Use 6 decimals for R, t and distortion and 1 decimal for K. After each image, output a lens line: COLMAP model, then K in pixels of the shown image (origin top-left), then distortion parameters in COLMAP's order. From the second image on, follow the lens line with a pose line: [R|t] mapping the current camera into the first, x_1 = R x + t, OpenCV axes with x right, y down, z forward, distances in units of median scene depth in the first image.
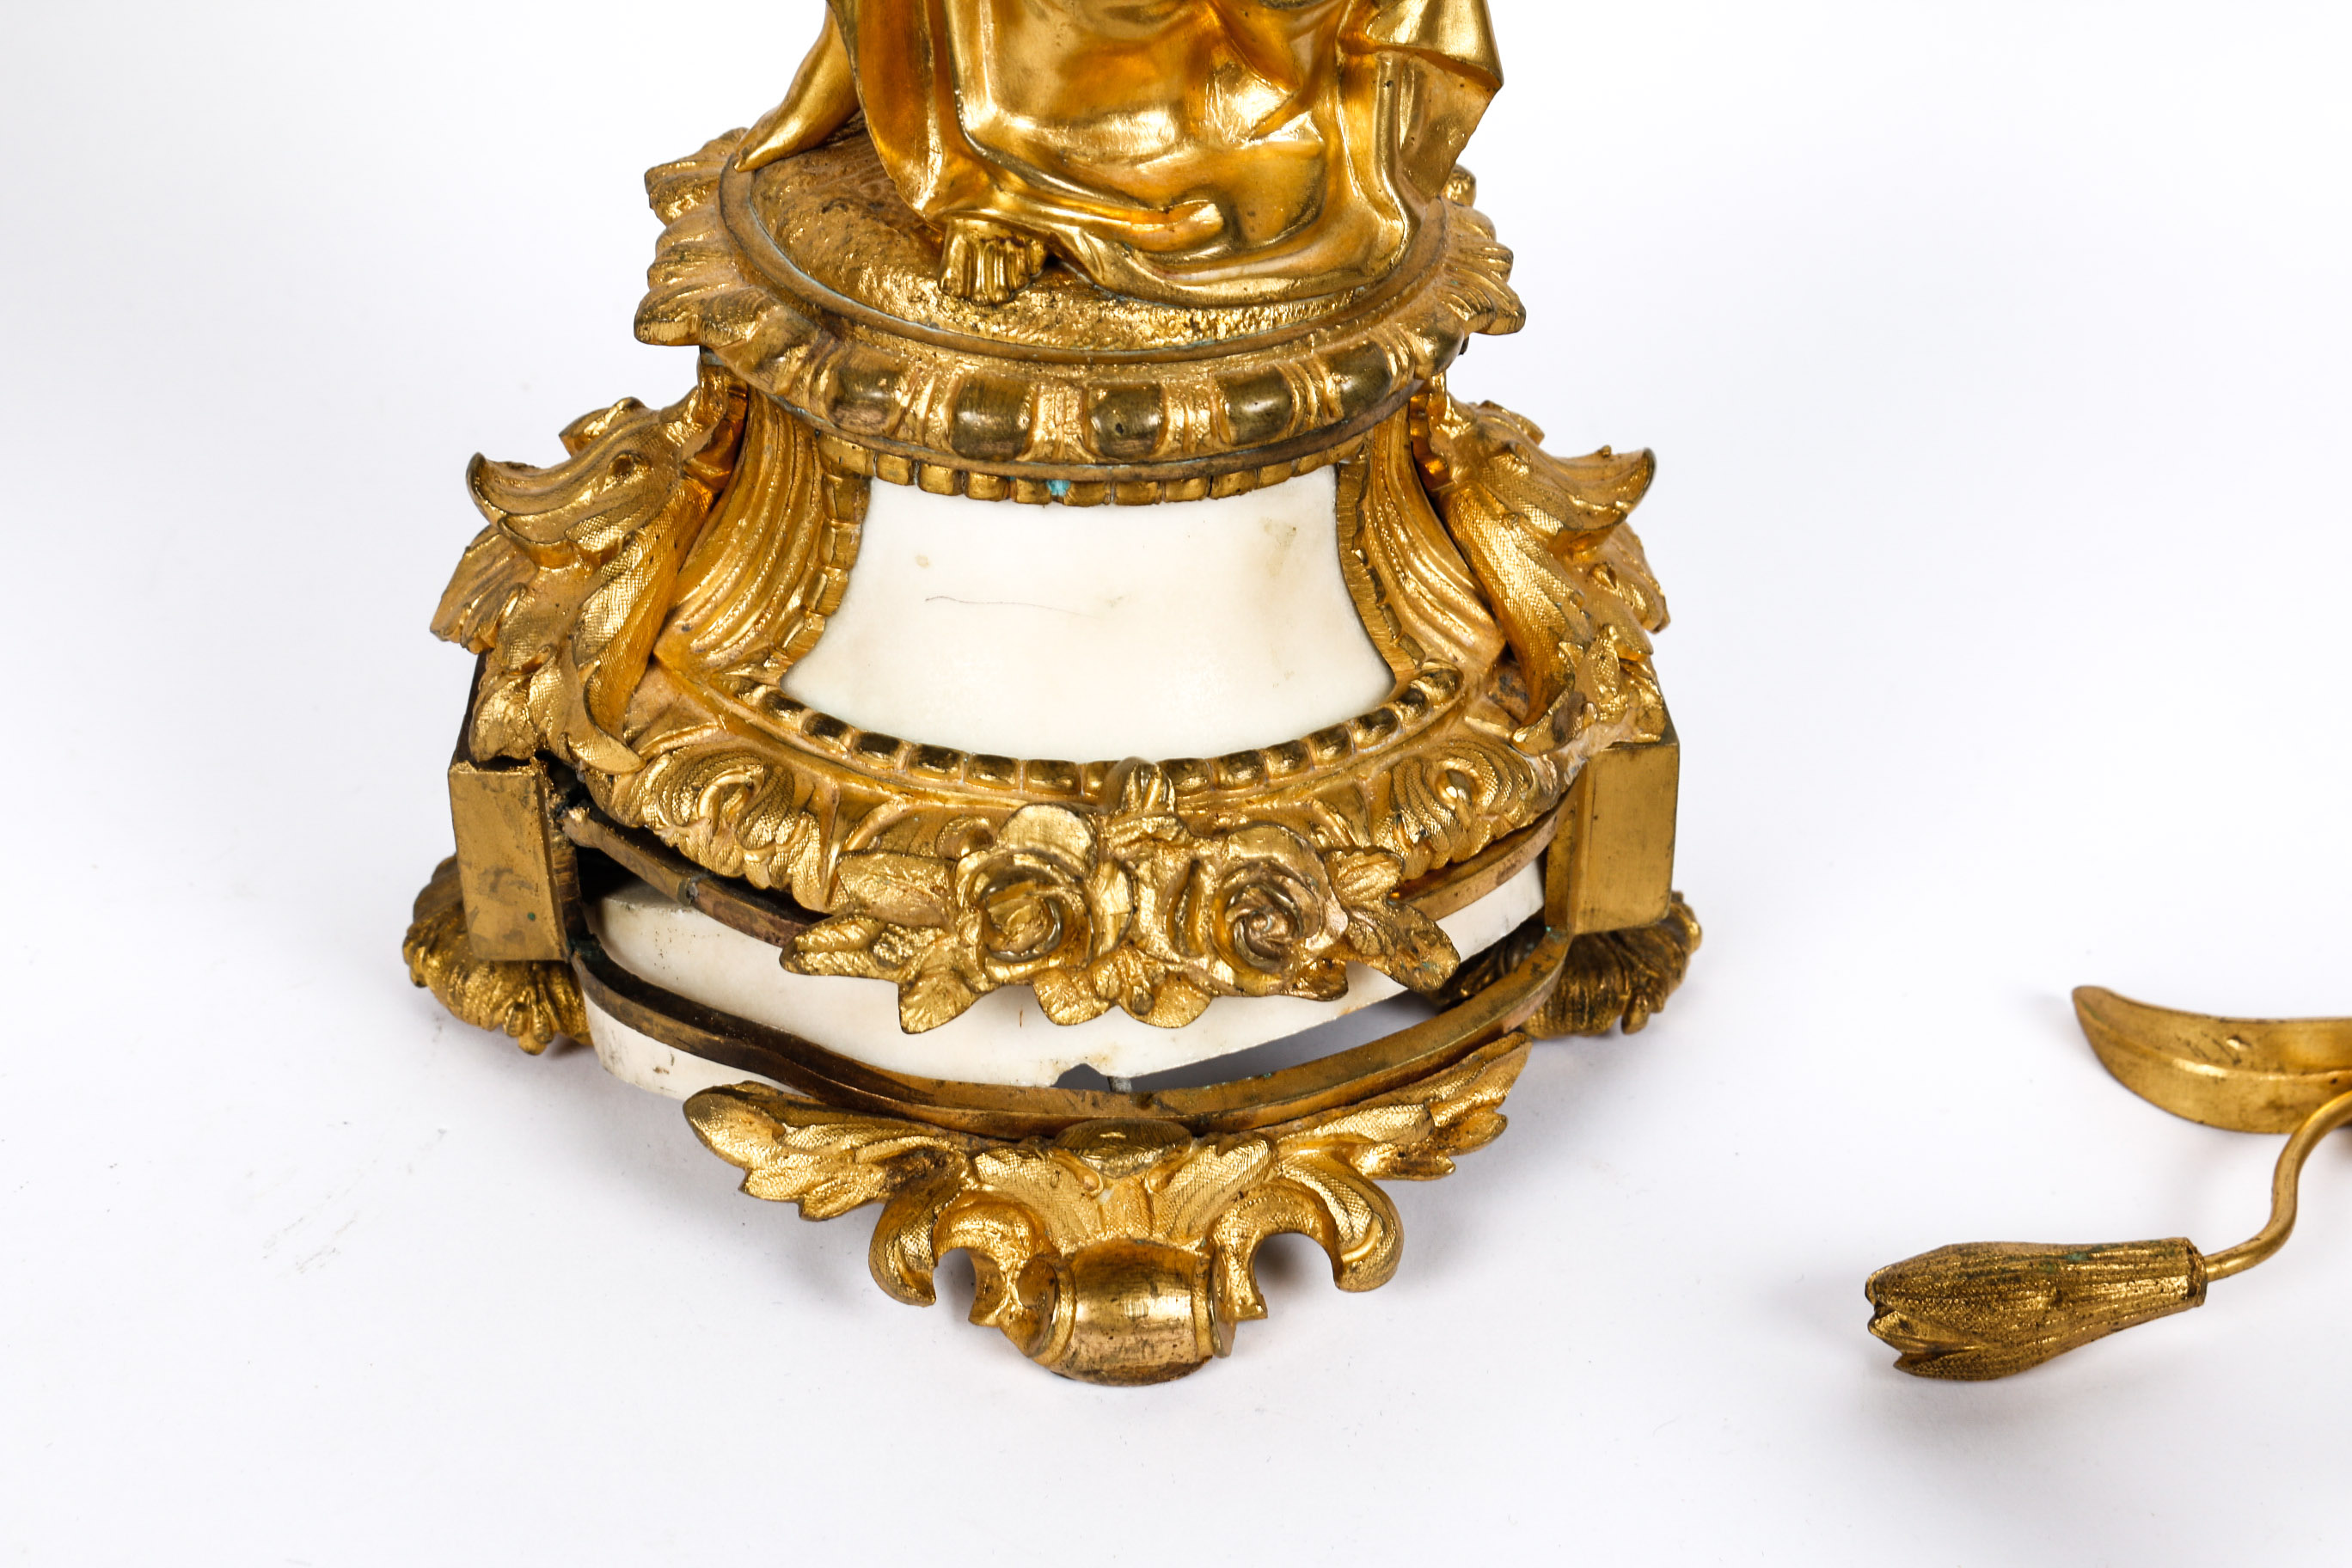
lens RADIAL K [[3768.3, 0, 1176.9], [0, 3768.3, 785.7], [0, 0, 1]] dist [0.030858, 0.000000]
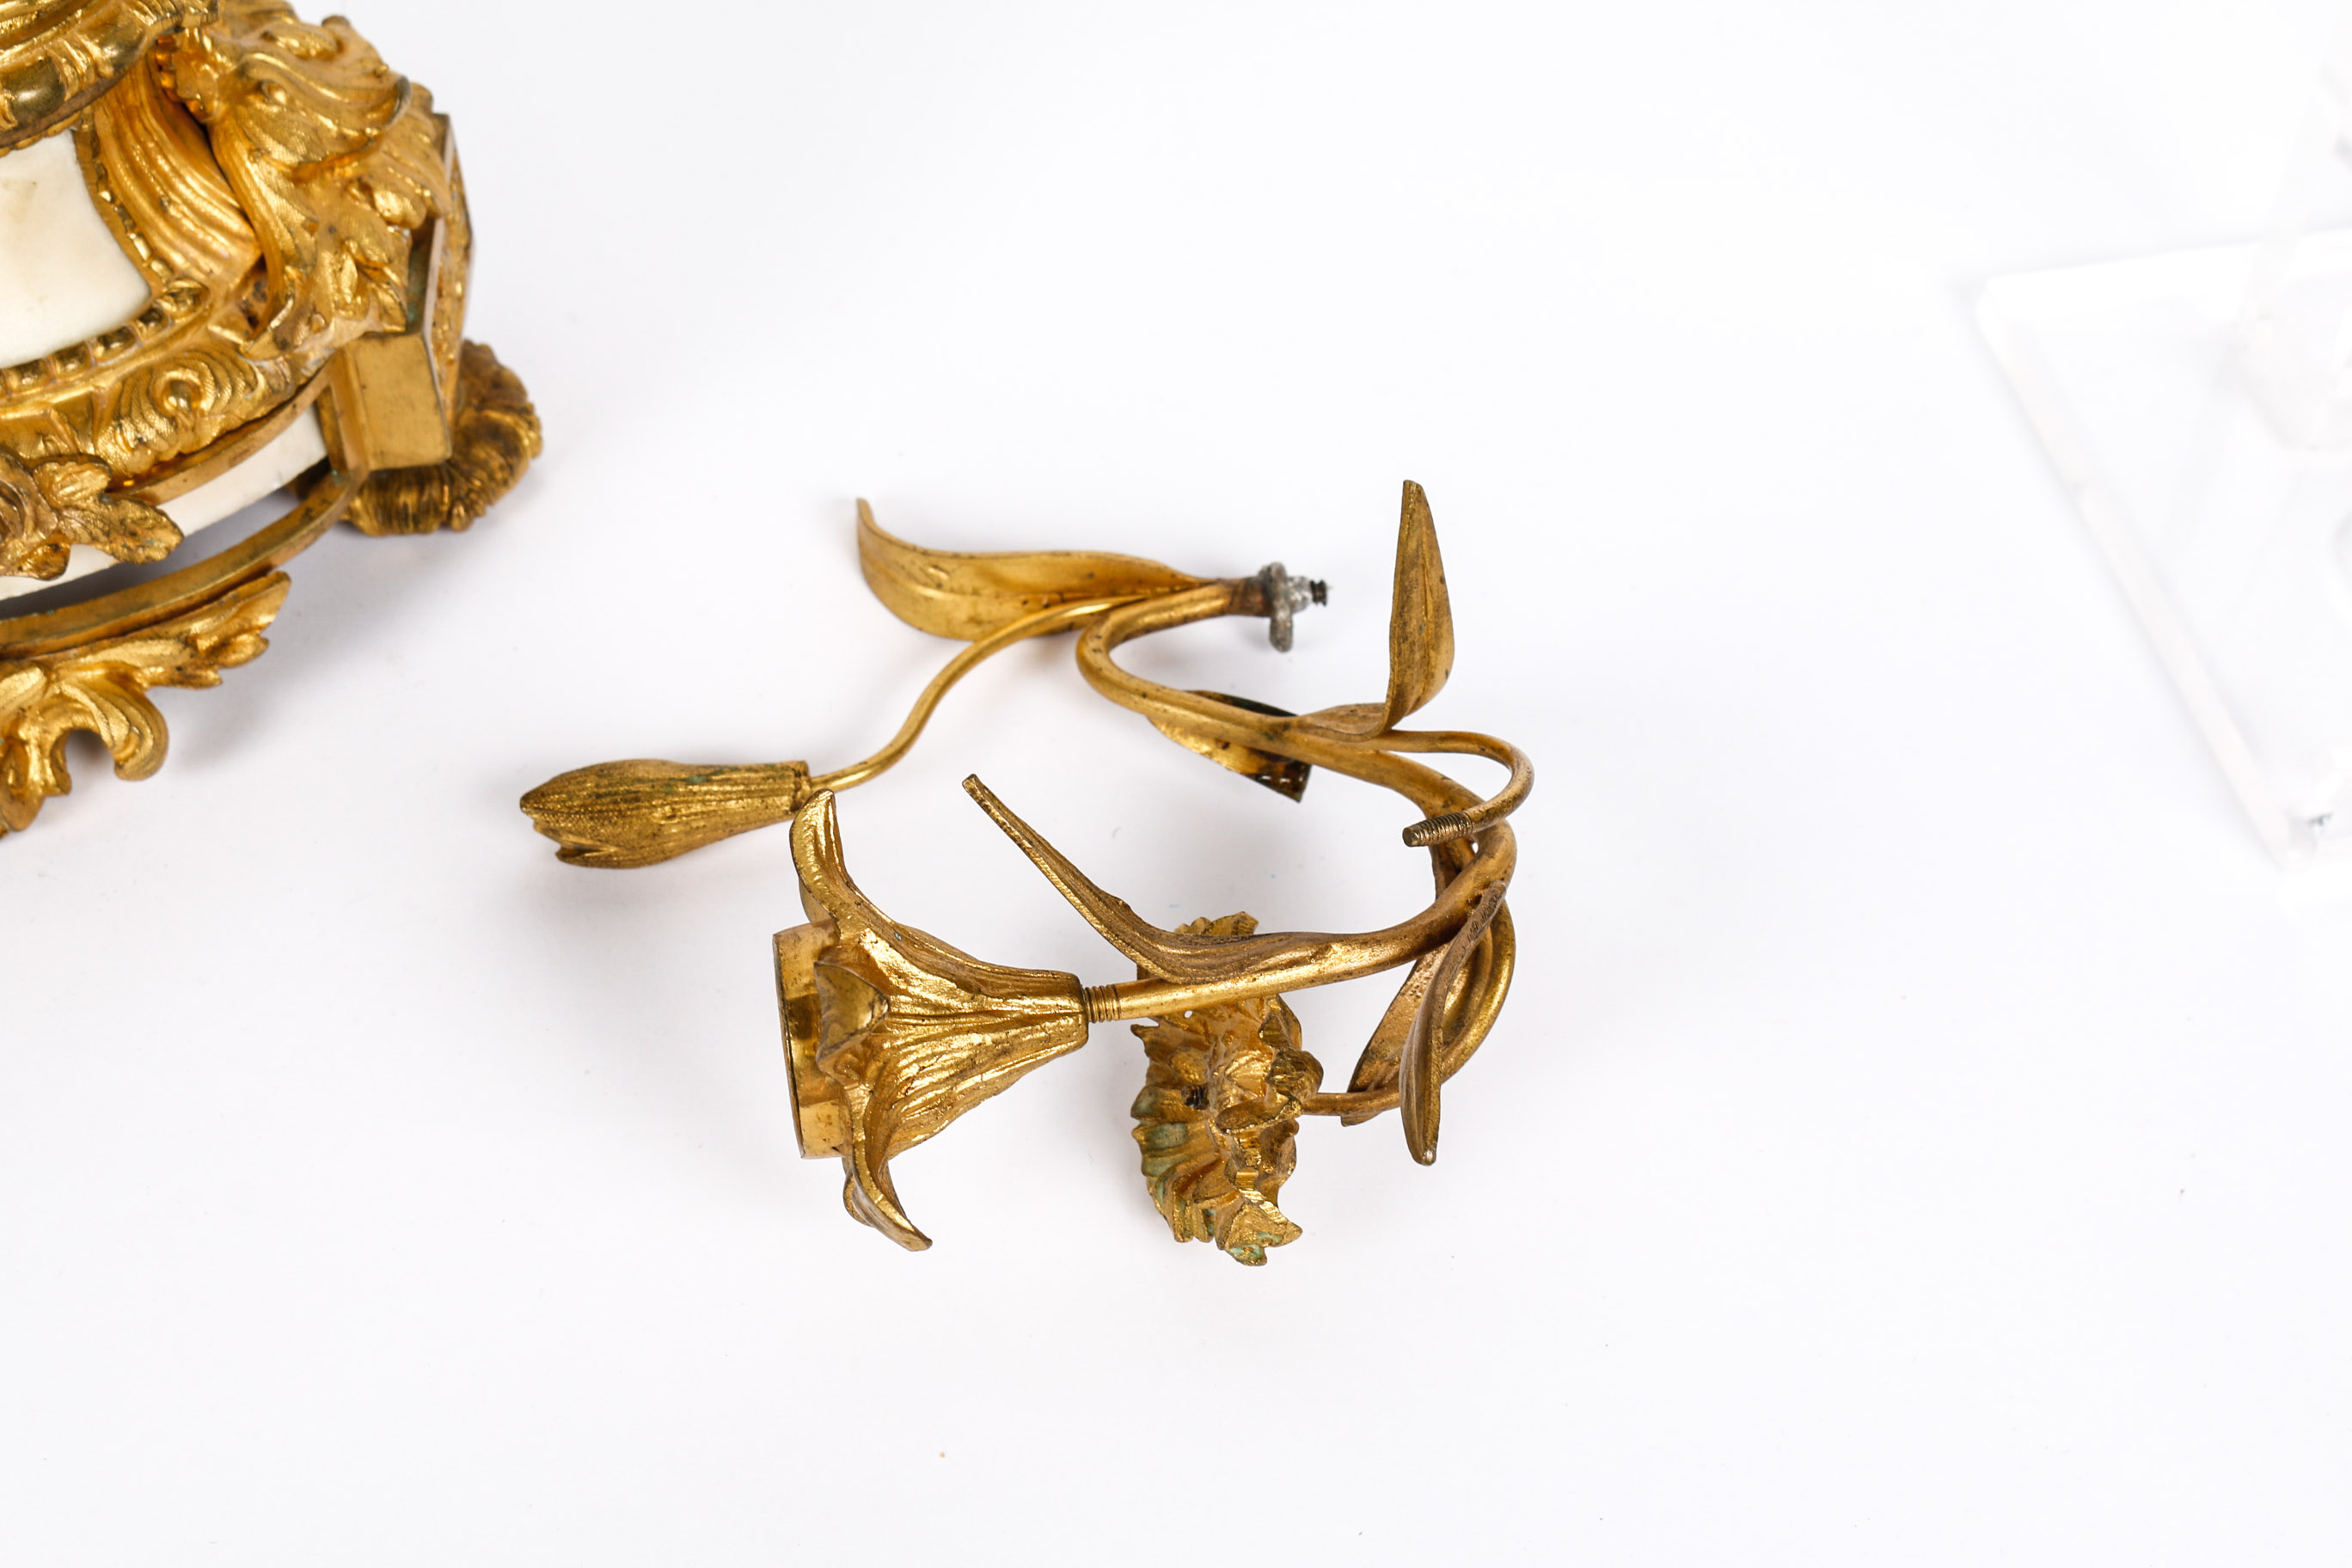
lens RADIAL K [[4274.4, 0, 1174.4], [0, 4274.4, 782.6], [0, 0, 1]] dist [-0.011644, 0.000000]
pose [[0.996194, 0.046347, -0.073817, 0.497802], [-0.022141, 0.953688, 0.299980, -0.299096], [0.084302, -0.297204, 0.951085, -0.324647]]
